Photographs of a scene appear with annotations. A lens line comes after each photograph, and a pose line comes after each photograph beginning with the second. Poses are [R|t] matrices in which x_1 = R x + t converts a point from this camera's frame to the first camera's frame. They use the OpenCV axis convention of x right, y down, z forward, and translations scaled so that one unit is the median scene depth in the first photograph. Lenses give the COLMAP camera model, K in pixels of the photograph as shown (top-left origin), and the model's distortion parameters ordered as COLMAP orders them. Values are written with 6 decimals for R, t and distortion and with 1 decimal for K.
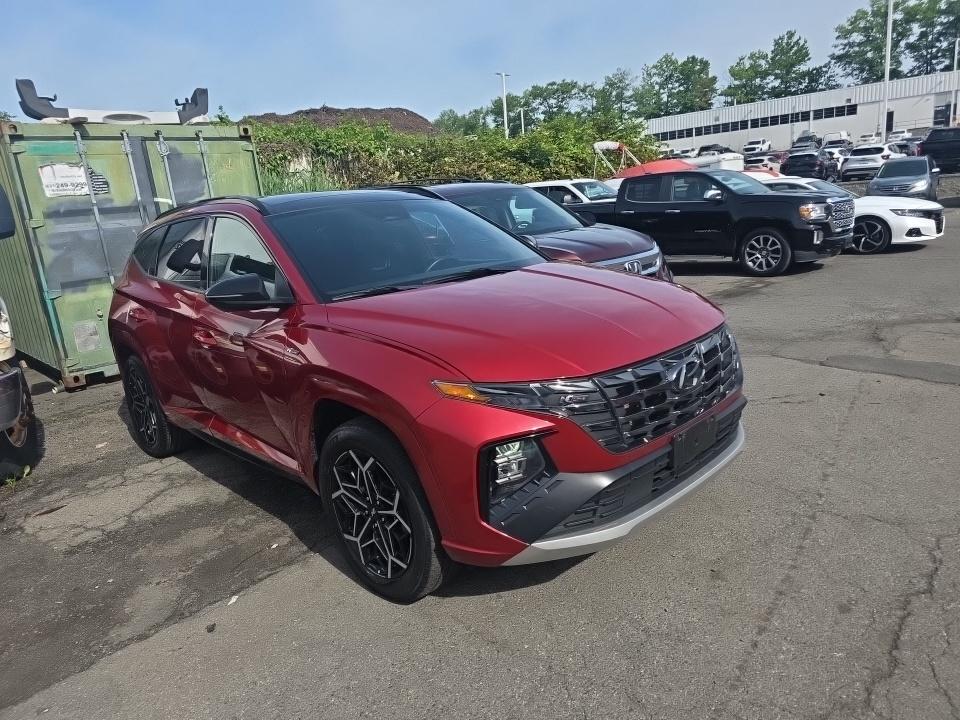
lens RADIAL K [[613.3, 0, 485.0], [0, 613.3, 358.0], [0, 0, 1]] dist [0.029309, -0.040946]
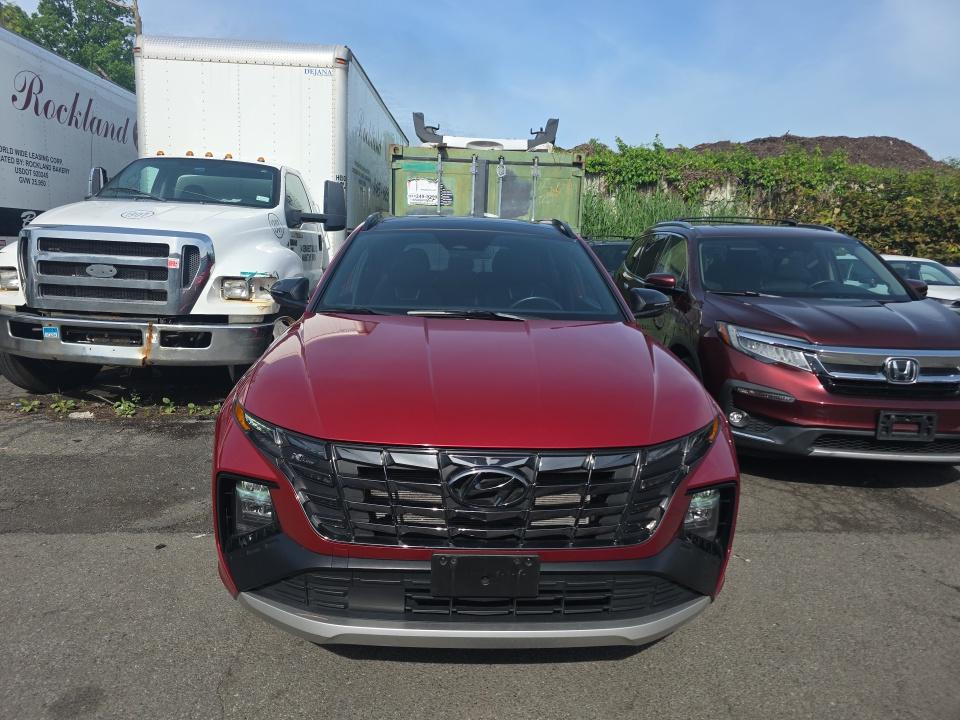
lens RADIAL K [[613.3, 0, 485.0], [0, 613.3, 358.0], [0, 0, 1]] dist [0.029309, -0.040946]
pose [[0.742952, 0.232198, -0.627779, 0.235163], [-0.256497, 0.965069, 0.053398, -0.052798], [0.618249, 0.121351, 0.776558, 0.123542]]
